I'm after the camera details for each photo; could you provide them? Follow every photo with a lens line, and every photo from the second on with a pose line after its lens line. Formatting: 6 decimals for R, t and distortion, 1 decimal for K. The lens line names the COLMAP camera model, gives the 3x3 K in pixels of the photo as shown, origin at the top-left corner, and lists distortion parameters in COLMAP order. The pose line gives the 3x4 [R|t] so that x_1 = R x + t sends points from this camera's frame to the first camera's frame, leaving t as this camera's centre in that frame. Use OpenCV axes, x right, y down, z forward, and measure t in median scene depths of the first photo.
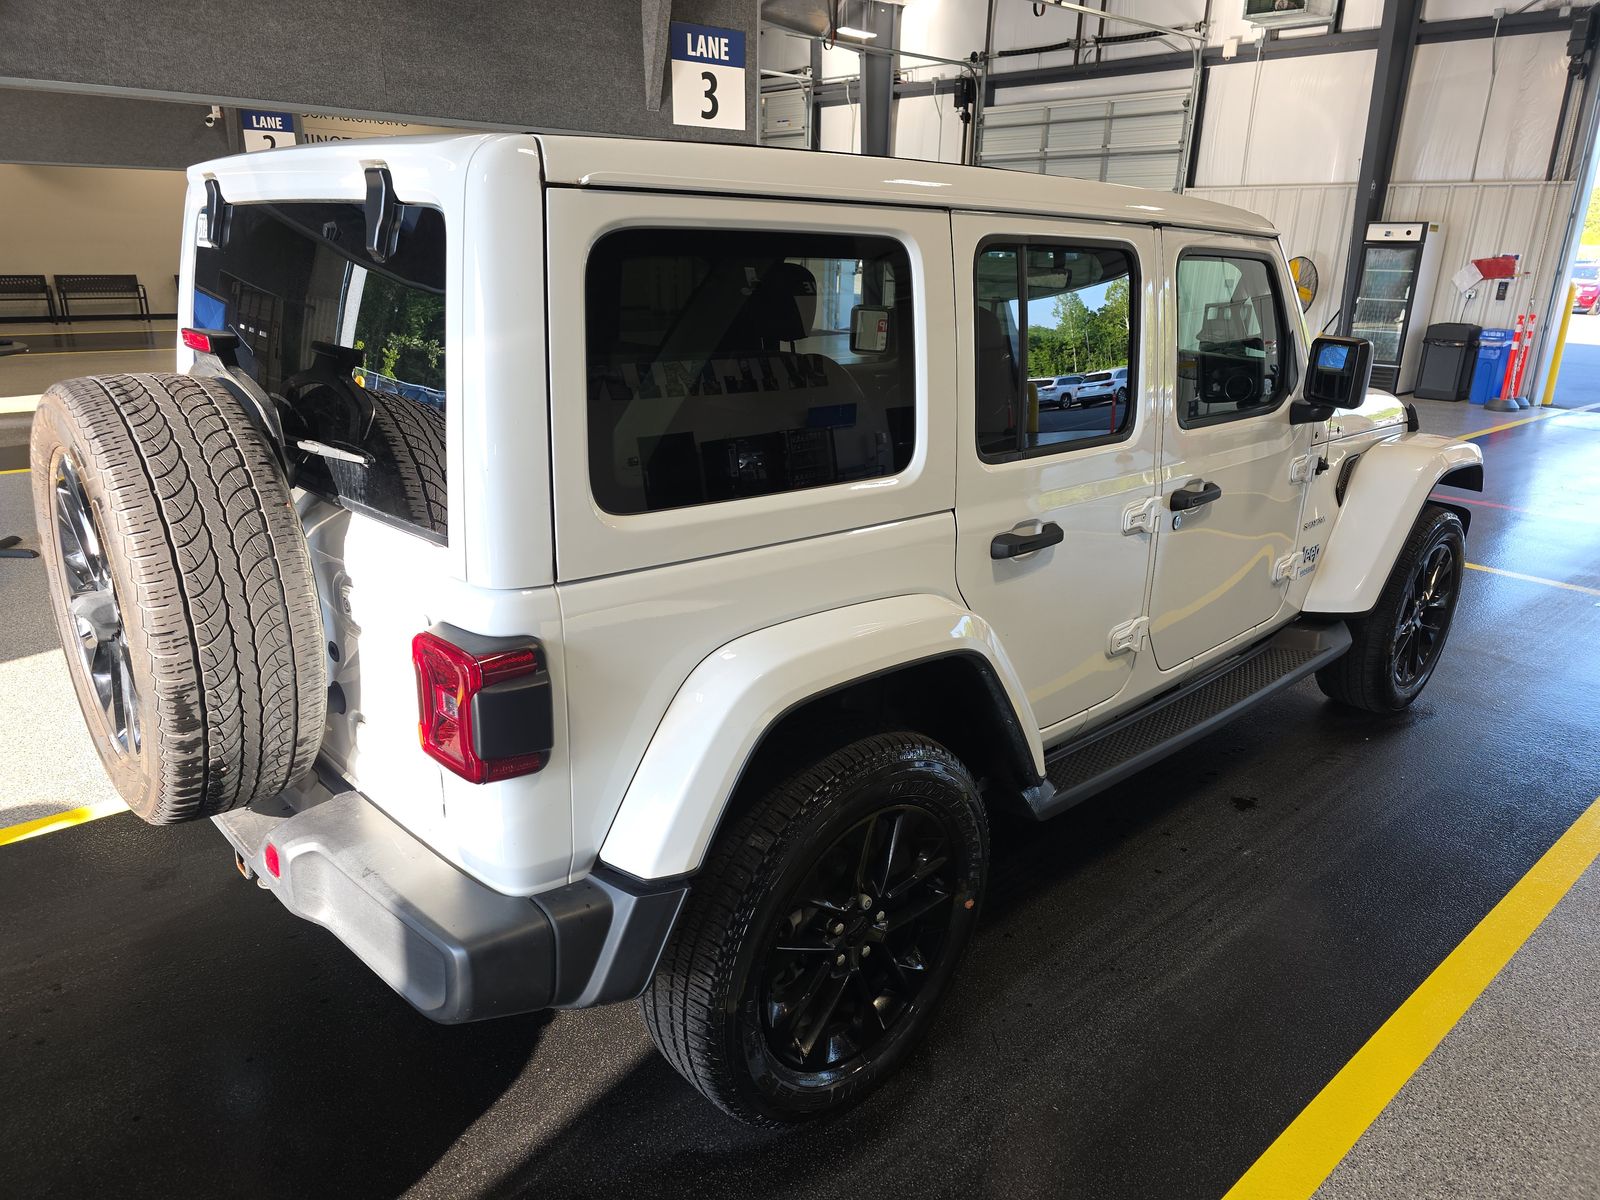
lens RADIAL K [[1094.9, 0, 785.4], [0, 1094.9, 597.5], [0, 0, 1]] dist [0.059101, -0.052119]
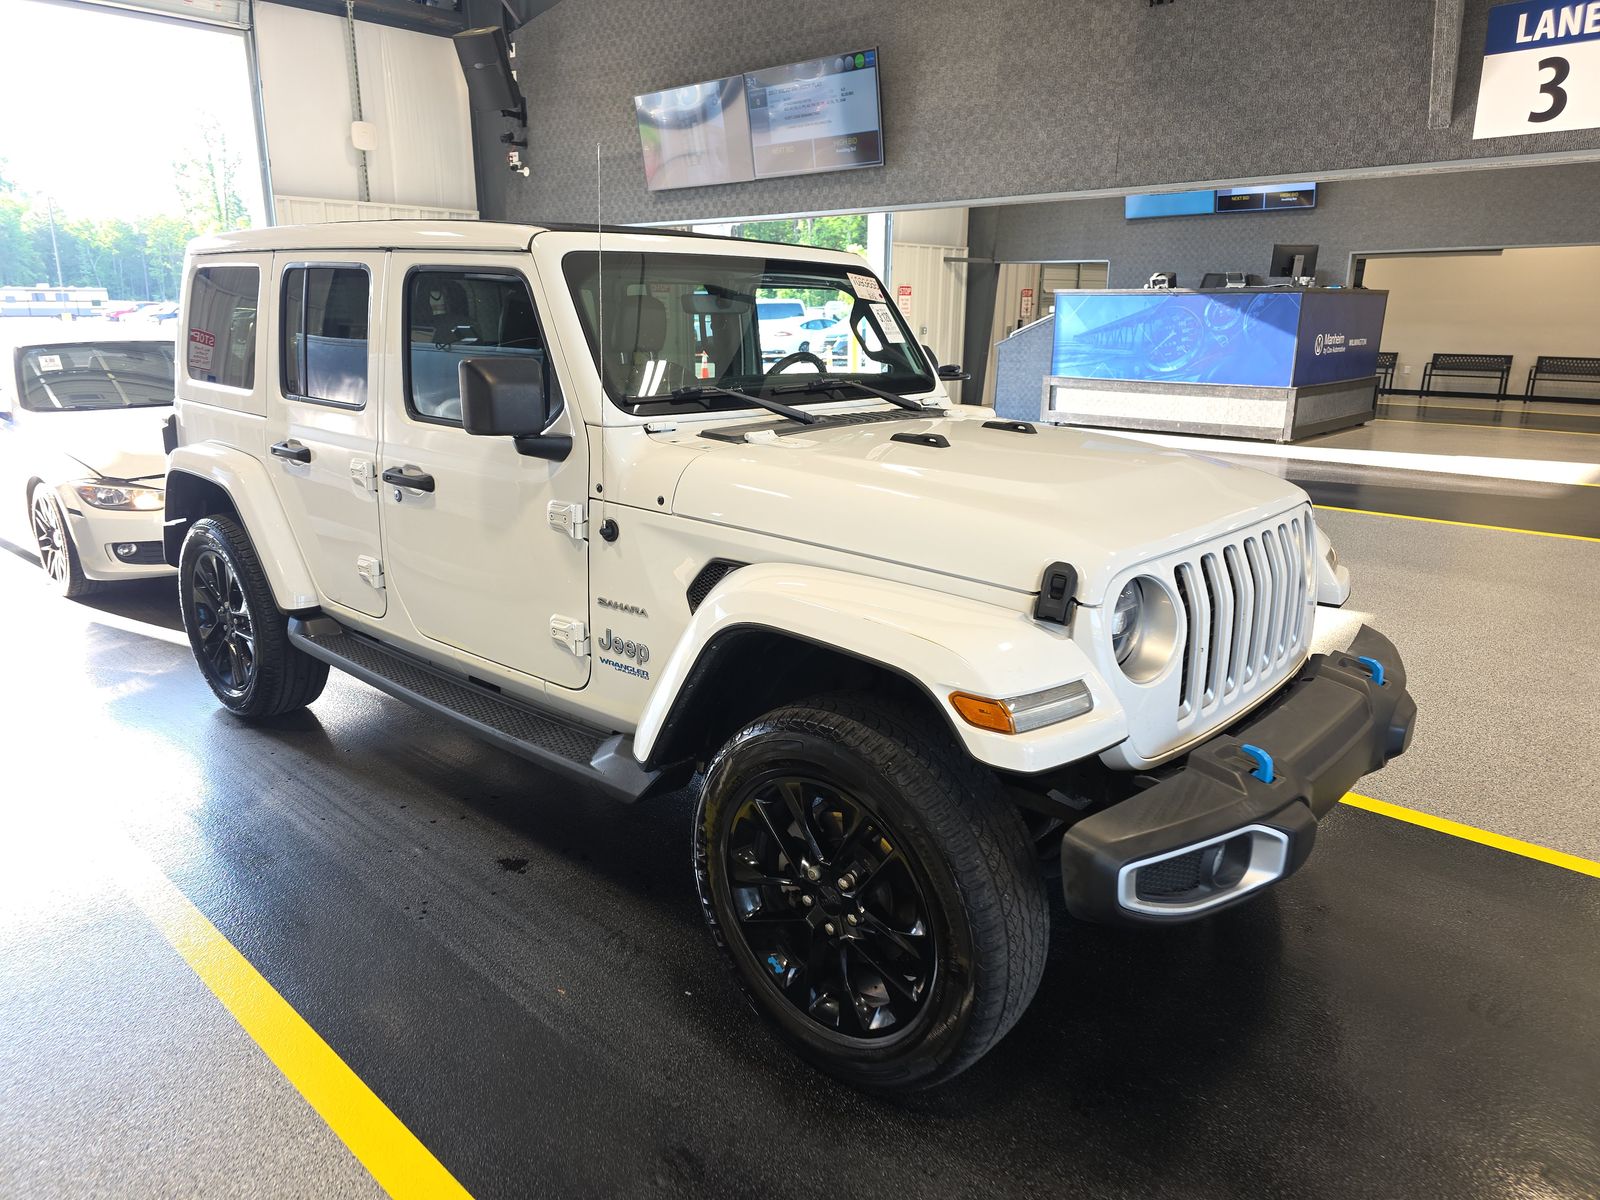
lens RADIAL K [[1094.9, 0, 785.4], [0, 1094.9, 597.5], [0, 0, 1]] dist [0.059101, -0.052119]
pose [[0.067653, 0.234204, -0.969831, 0.677553], [-0.315467, 0.927208, 0.201905, -0.146620], [0.946522, 0.292290, 0.136612, 0.550278]]
